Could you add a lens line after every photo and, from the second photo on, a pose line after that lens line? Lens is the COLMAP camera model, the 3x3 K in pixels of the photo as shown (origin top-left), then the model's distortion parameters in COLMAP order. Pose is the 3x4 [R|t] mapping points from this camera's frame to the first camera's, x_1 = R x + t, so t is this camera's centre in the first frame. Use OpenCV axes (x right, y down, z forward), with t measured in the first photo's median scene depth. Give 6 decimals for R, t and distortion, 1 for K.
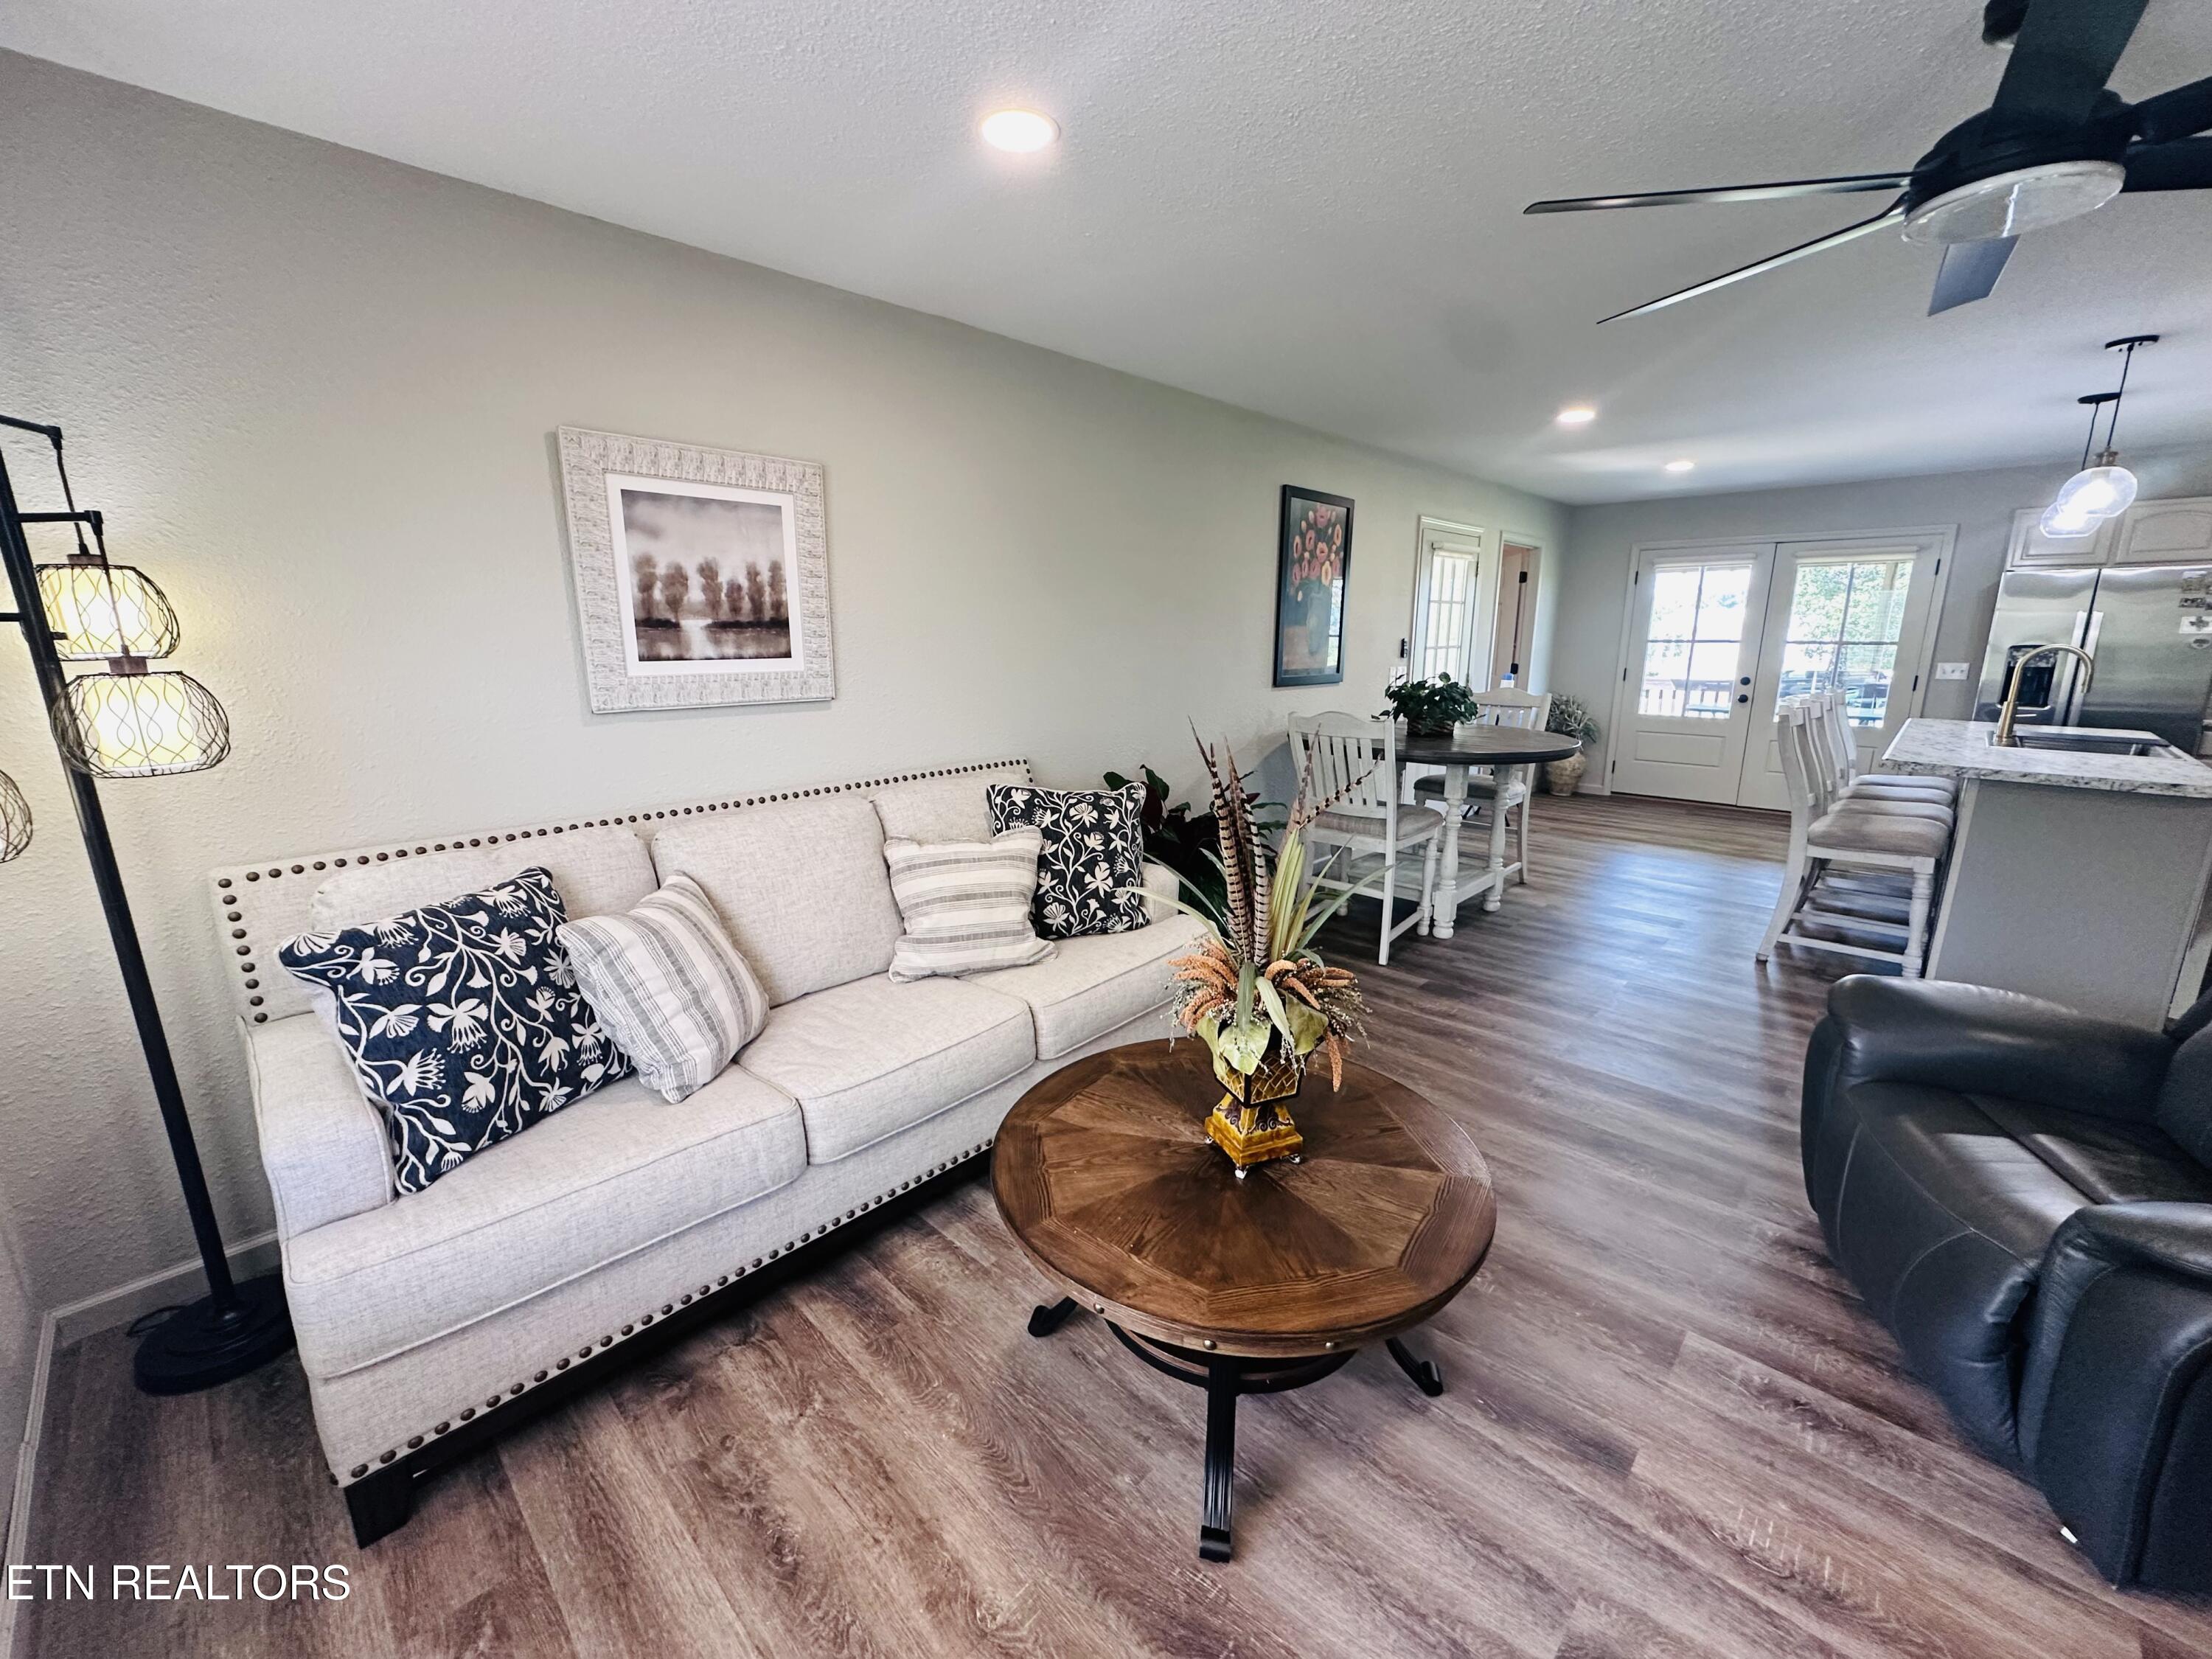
lens RADIAL K [[882.3, 0, 1098.3], [0, 882.3, 834.7], [0, 0, 1]] dist [-0.004069, 0.001157]
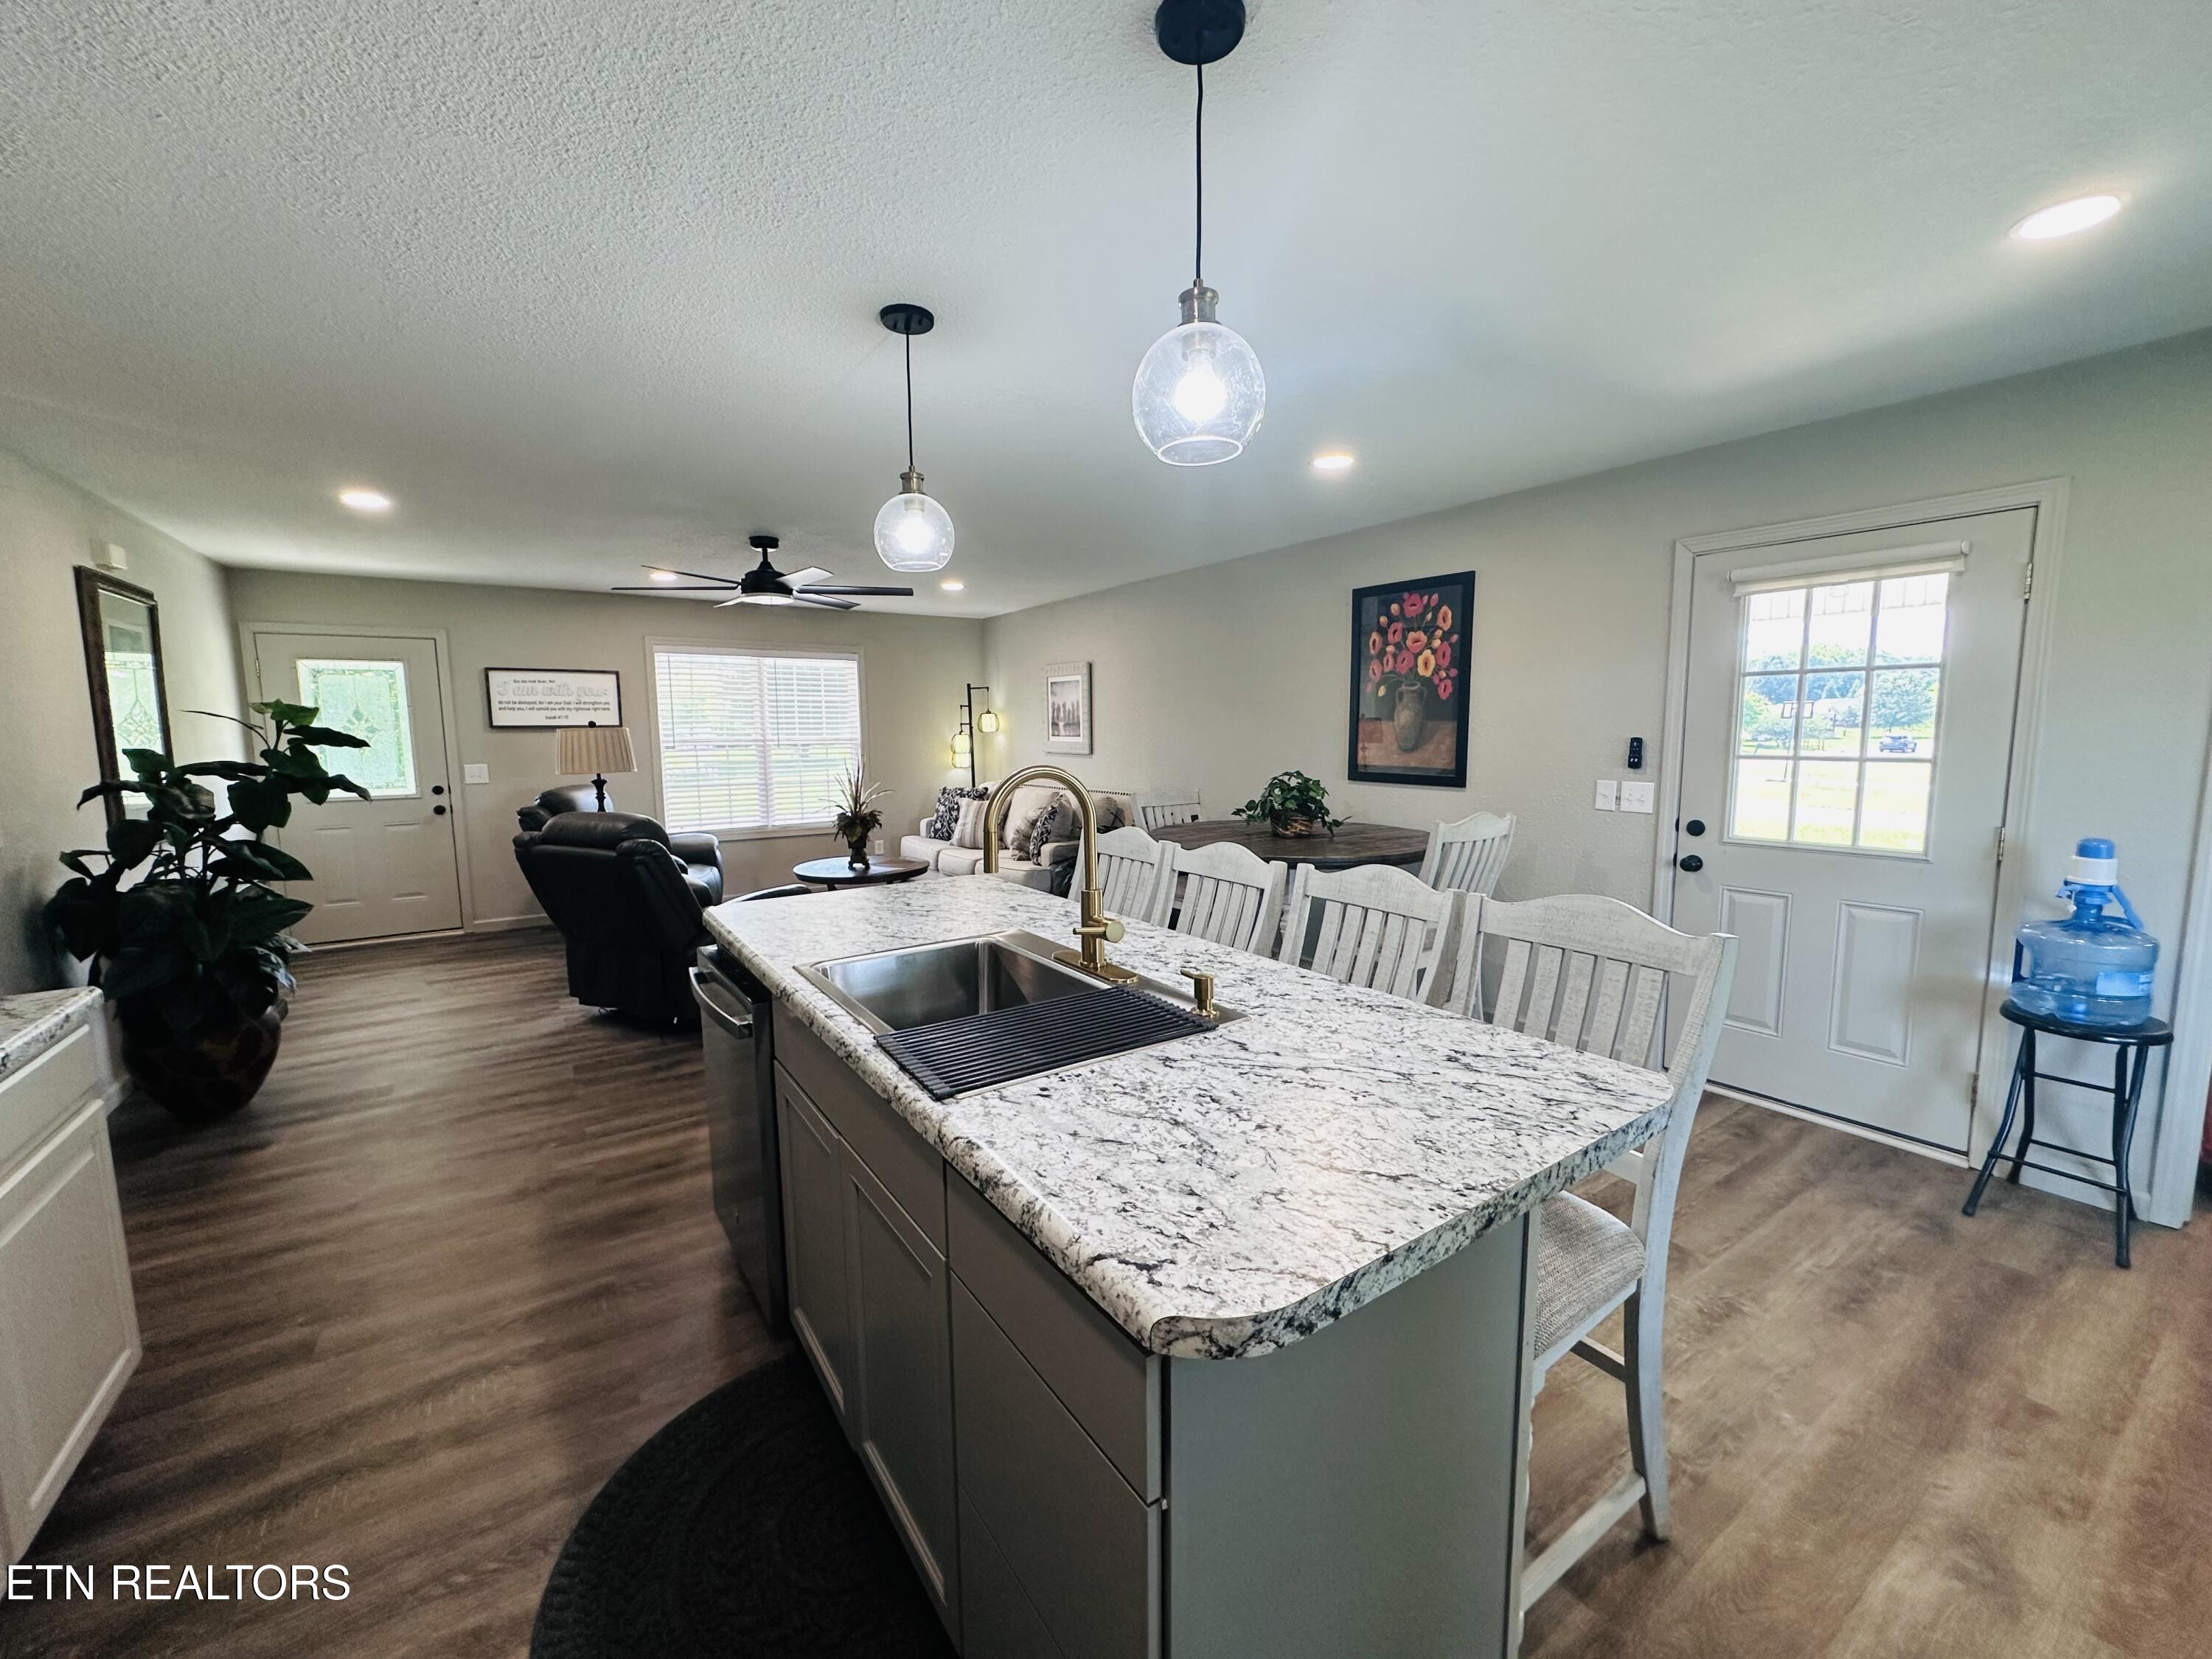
lens RADIAL K [[882.3, 0, 1106.6], [0, 882.3, 831.9], [0, 0, 1]] dist [-0.004069, 0.001157]
pose [[-0.201955, 0.121522, -0.971826, 2.261643], [-0.213644, 0.962910, 0.164805, -0.390677], [0.955809, 0.240908, -0.168502, 1.646391]]
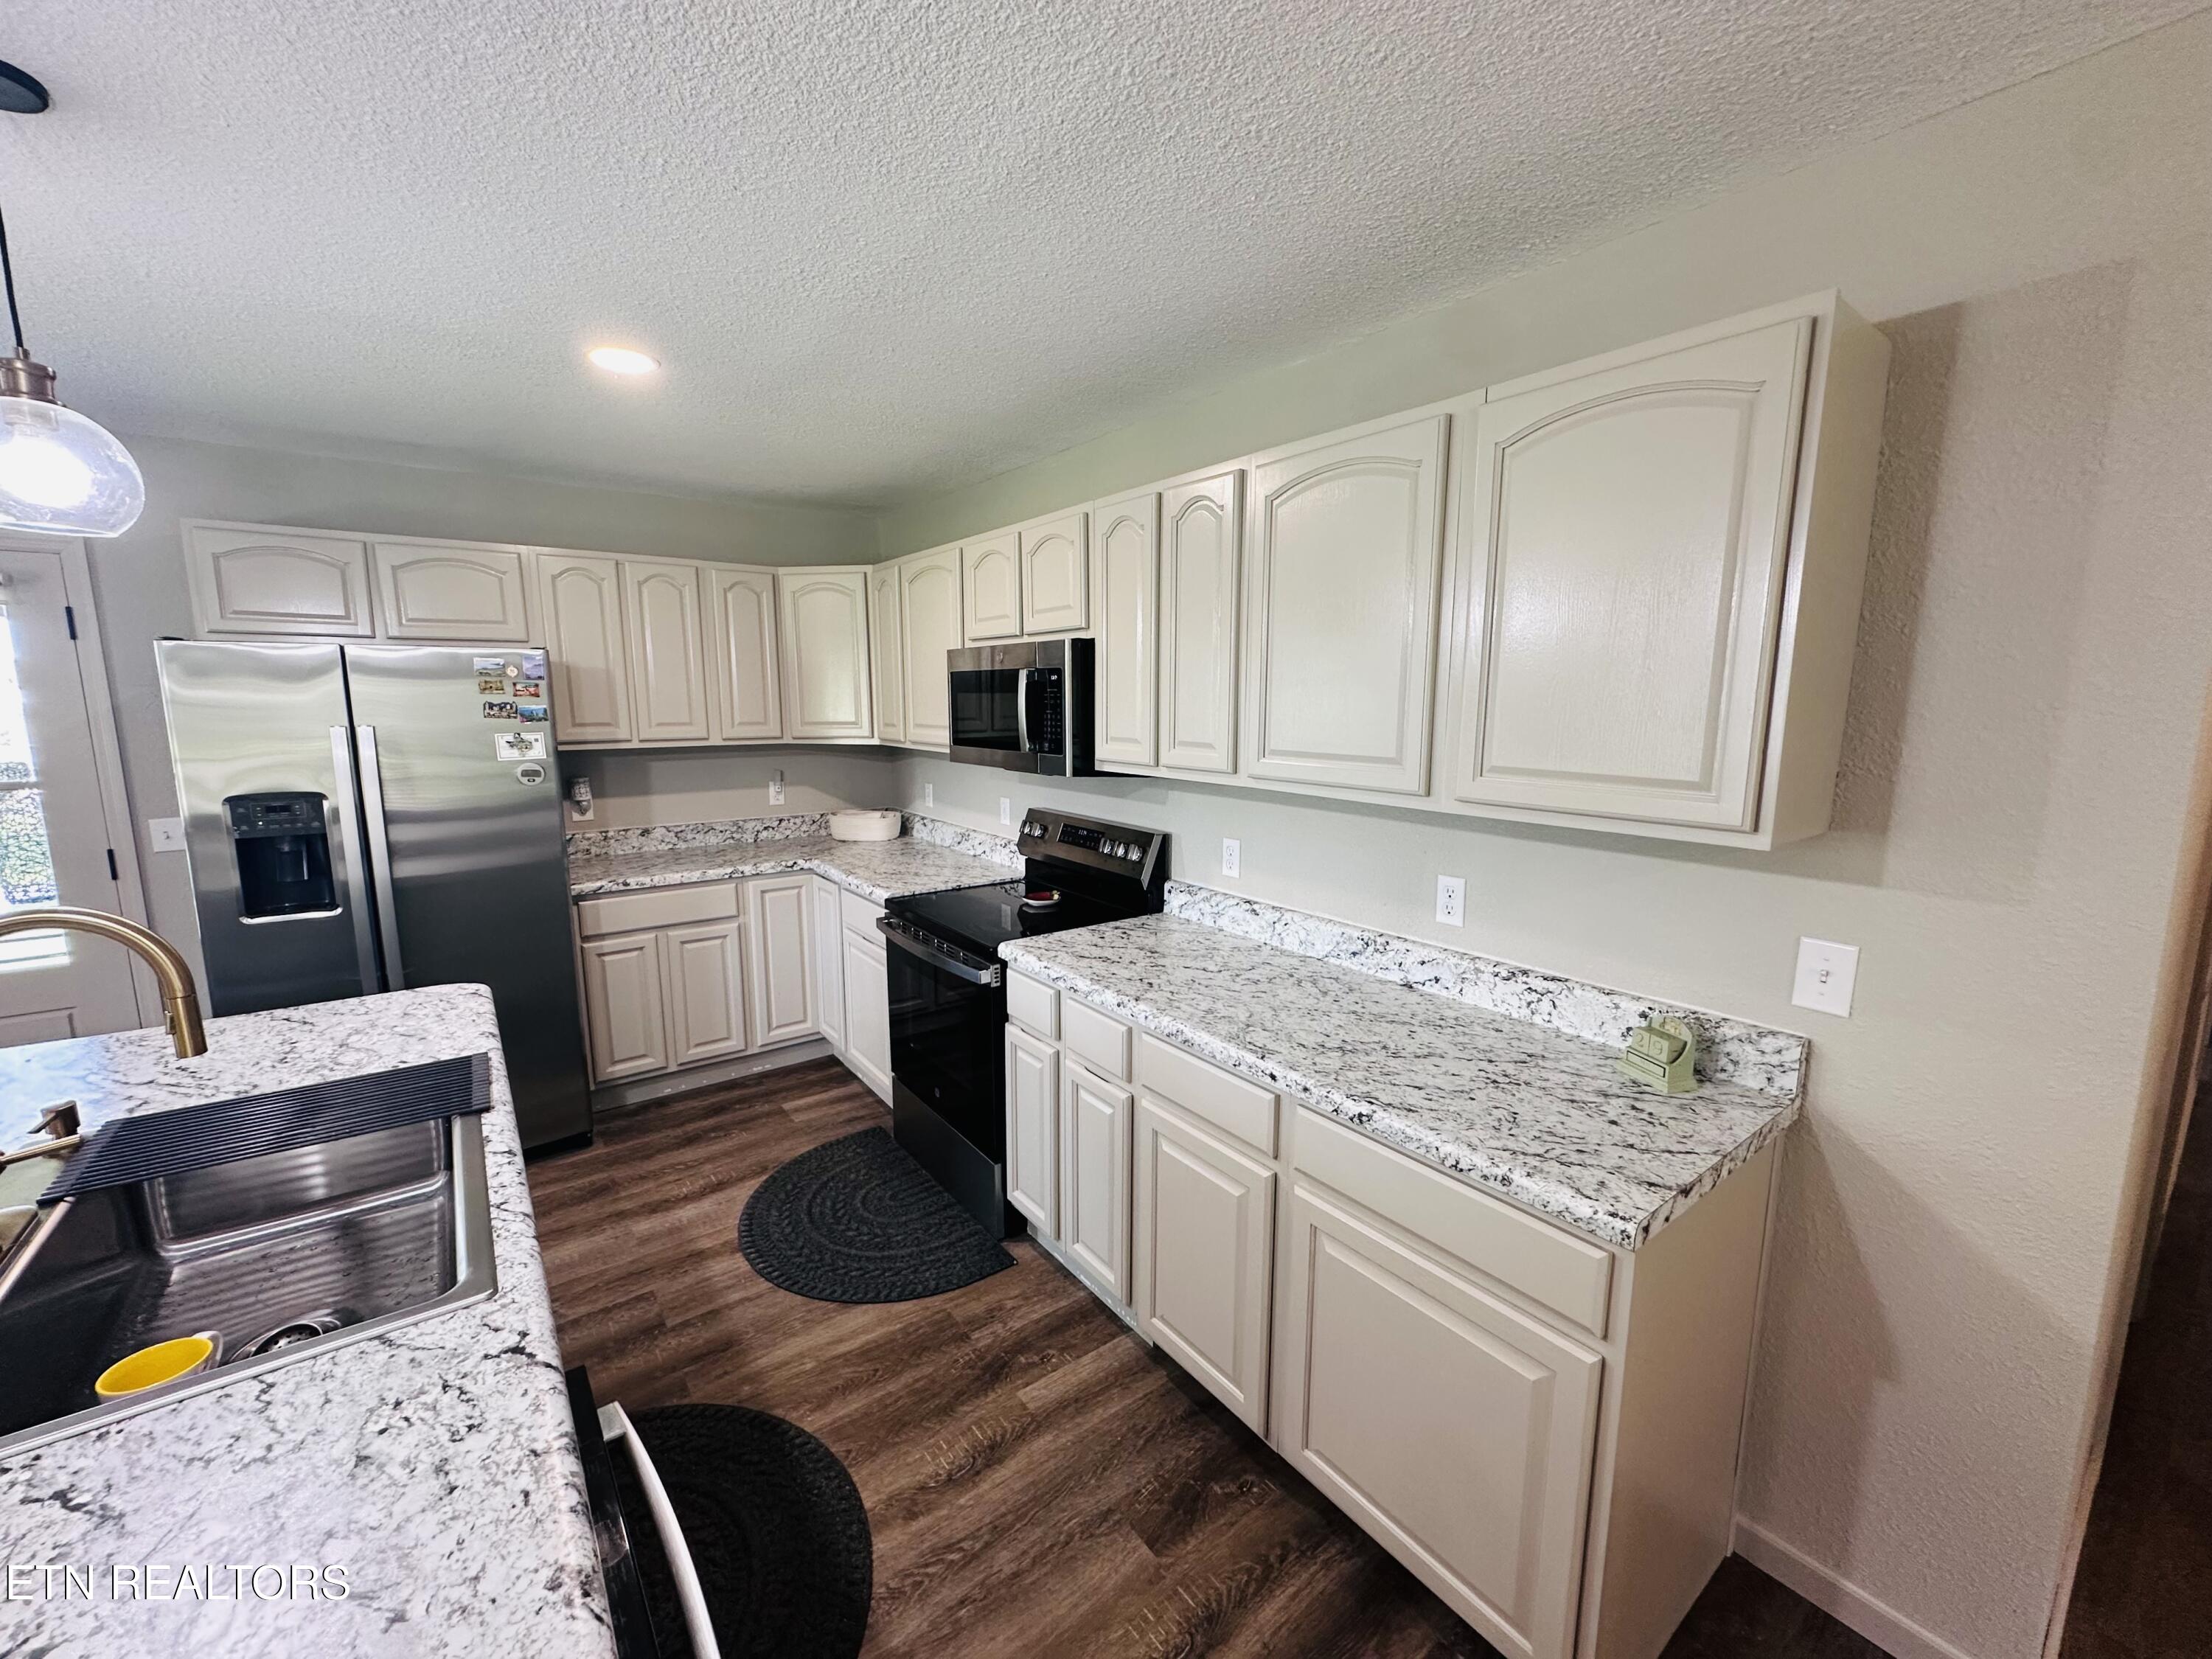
lens RADIAL K [[882.3, 0, 1106.8], [0, 882.3, 831.2], [0, 0, 1]] dist [-0.004069, 0.001157]
pose [[0.156557, -0.144151, 0.977093, 1.315265], [0.221540, 0.969209, 0.107491, -0.288797], [-0.962502, 0.199637, 0.183672, 0.932974]]
